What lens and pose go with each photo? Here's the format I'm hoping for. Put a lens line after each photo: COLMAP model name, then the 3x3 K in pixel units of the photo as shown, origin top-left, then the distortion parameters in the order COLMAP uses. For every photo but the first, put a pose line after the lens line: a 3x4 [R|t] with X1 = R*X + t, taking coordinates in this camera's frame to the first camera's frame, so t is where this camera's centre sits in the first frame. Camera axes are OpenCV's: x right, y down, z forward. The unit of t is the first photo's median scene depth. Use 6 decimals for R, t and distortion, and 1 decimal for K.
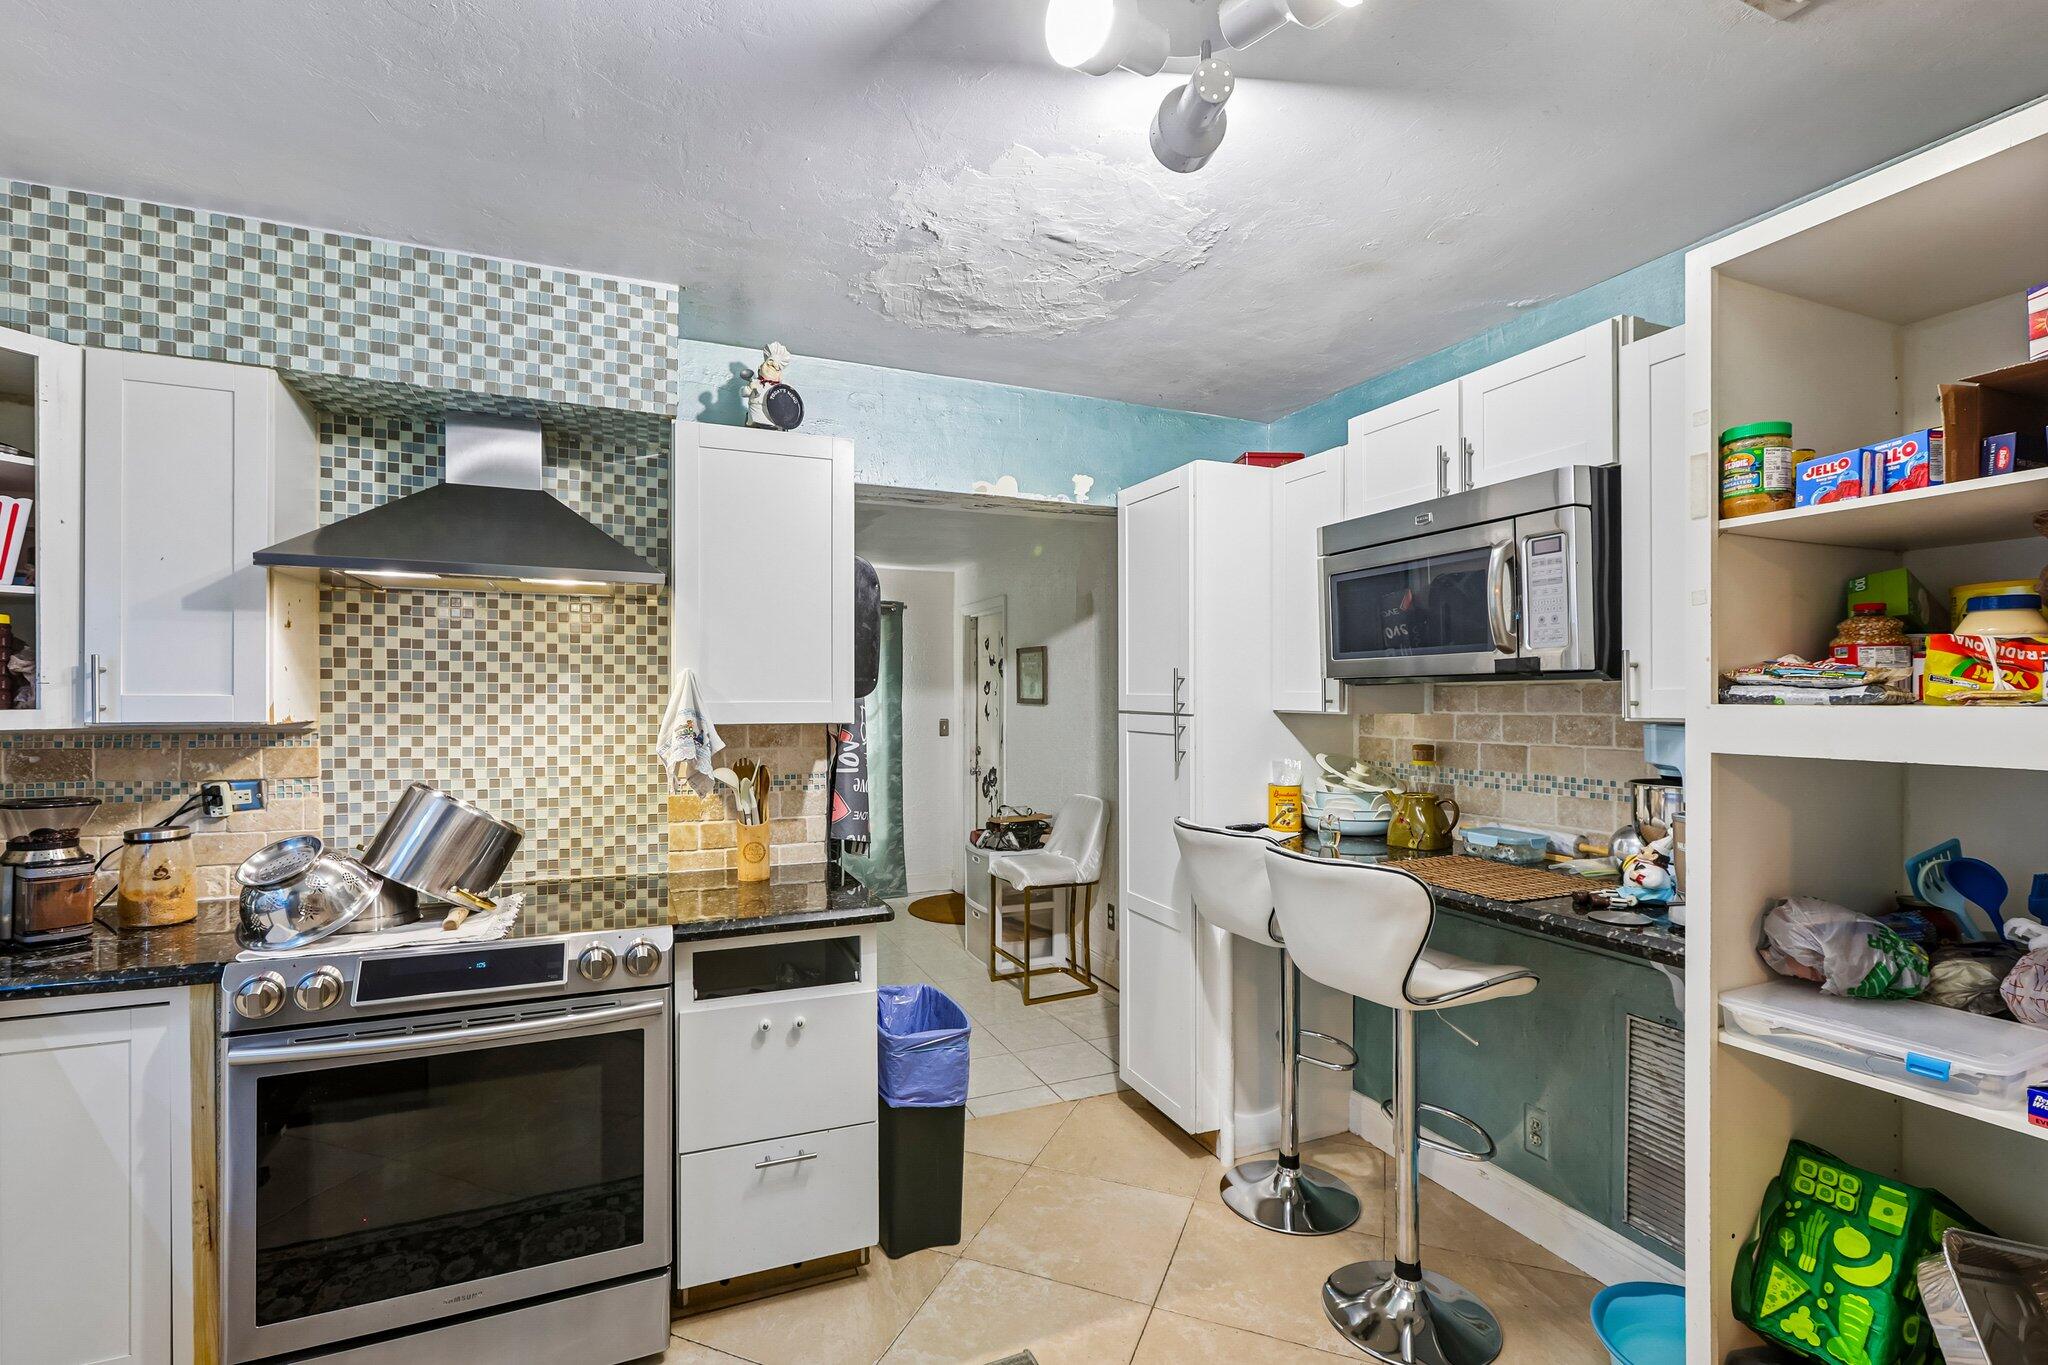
lens RADIAL K [[922.5, 0, 1024.5], [0, 922.5, 689.7], [0, 0, 1]] dist [-0.006056, 0.003580]
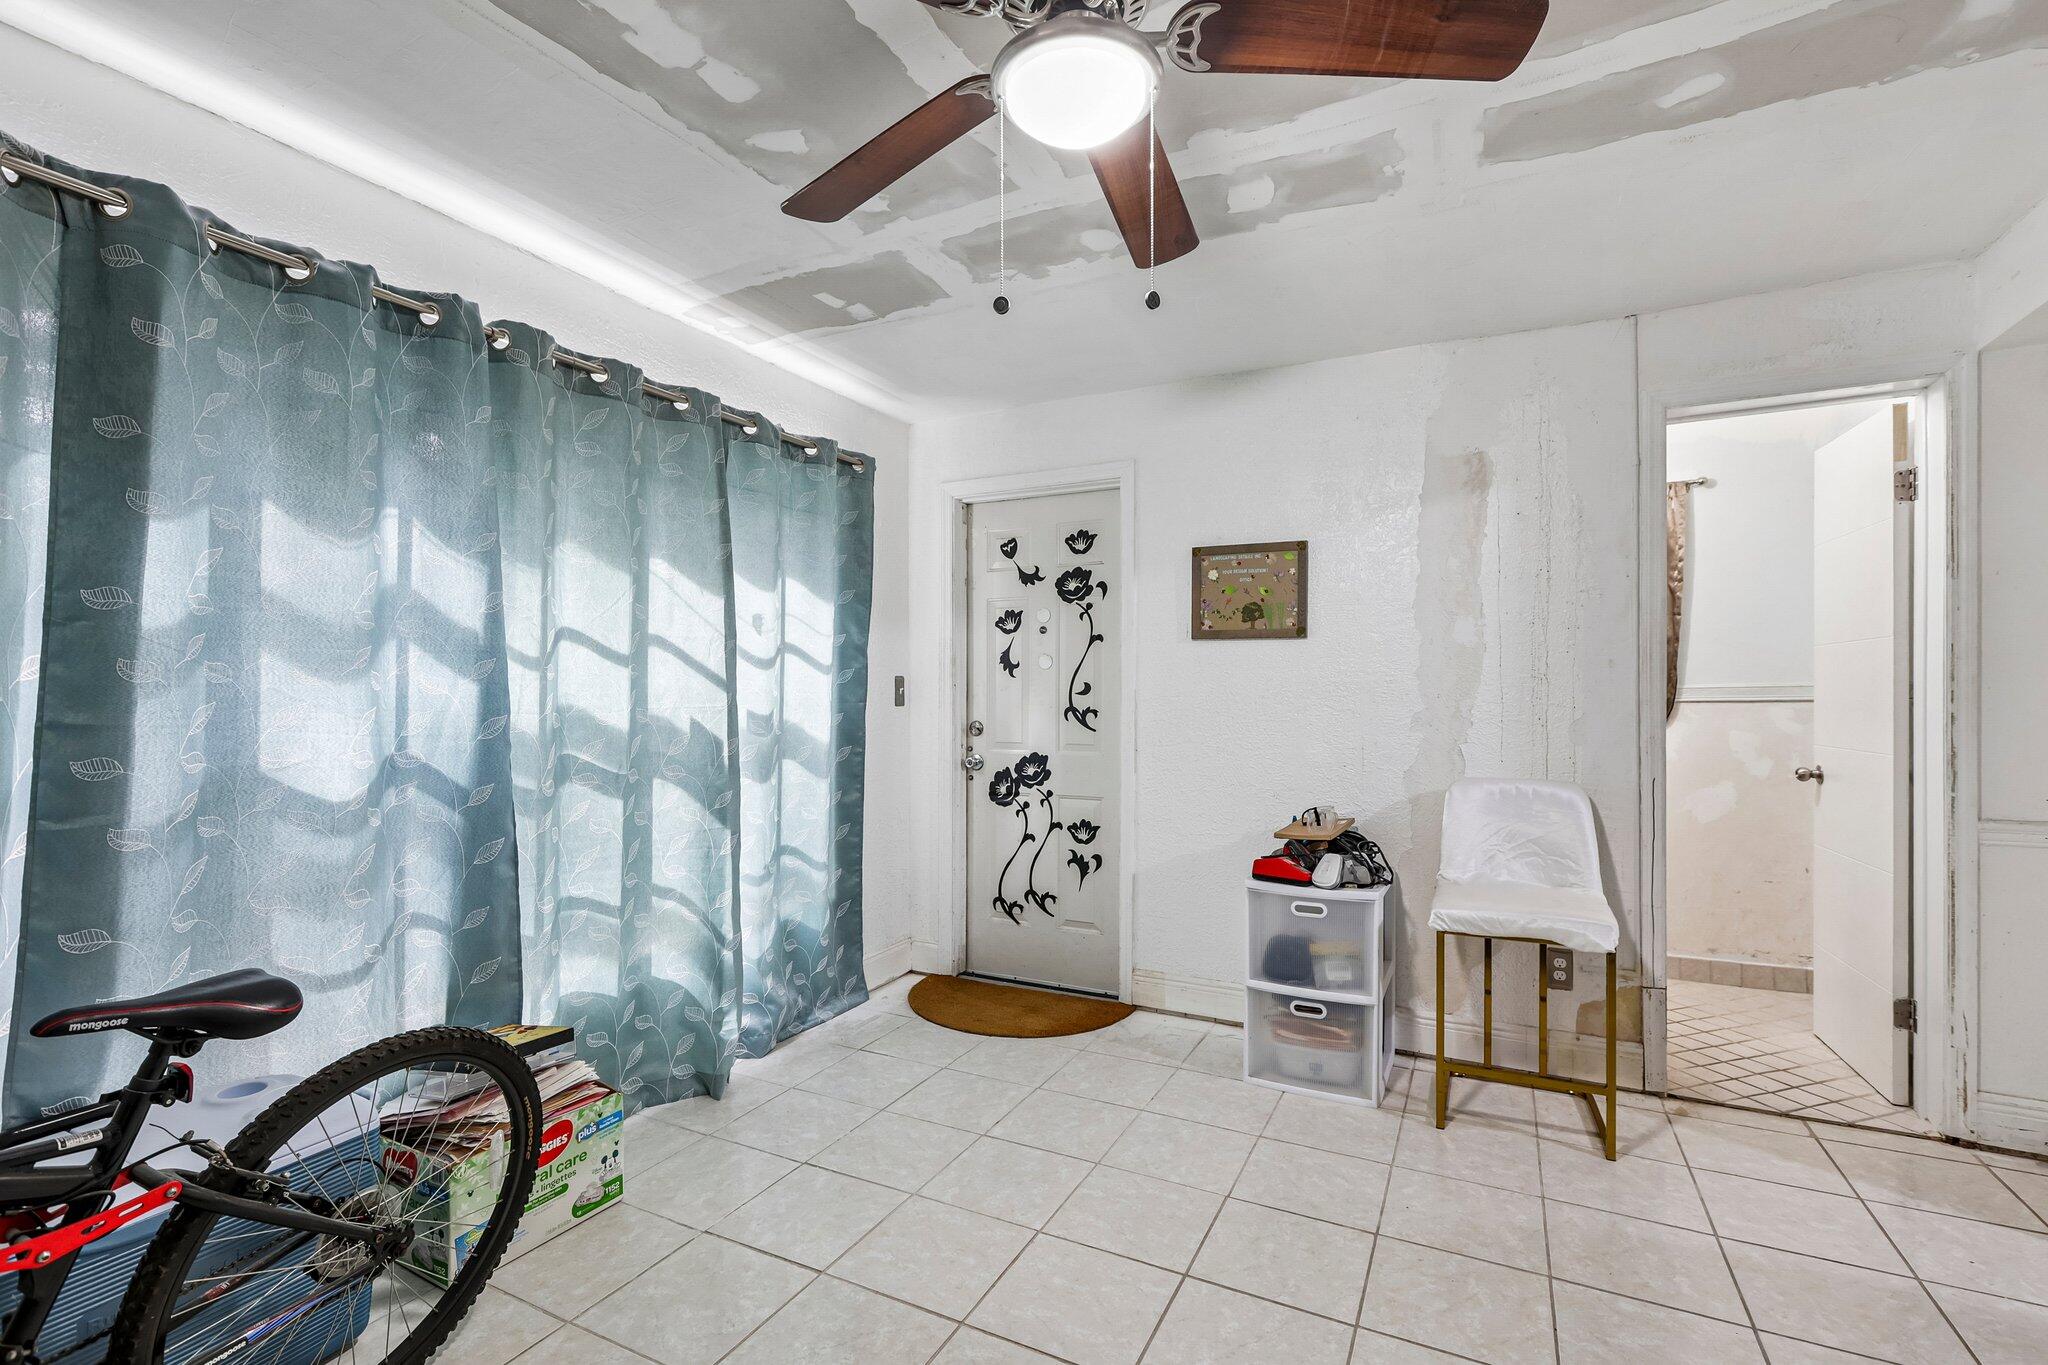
lens RADIAL K [[922.5, 0, 1024.6], [0, 922.5, 685.1], [0, 0, 1]] dist [-0.006056, 0.003580]
pose [[0.766467, 0.004705, 0.642266, -0.408888], [-0.006238, 0.999981, 0.000120, 0.038200], [-0.642253, -0.004098, 0.766482, 0.525194]]
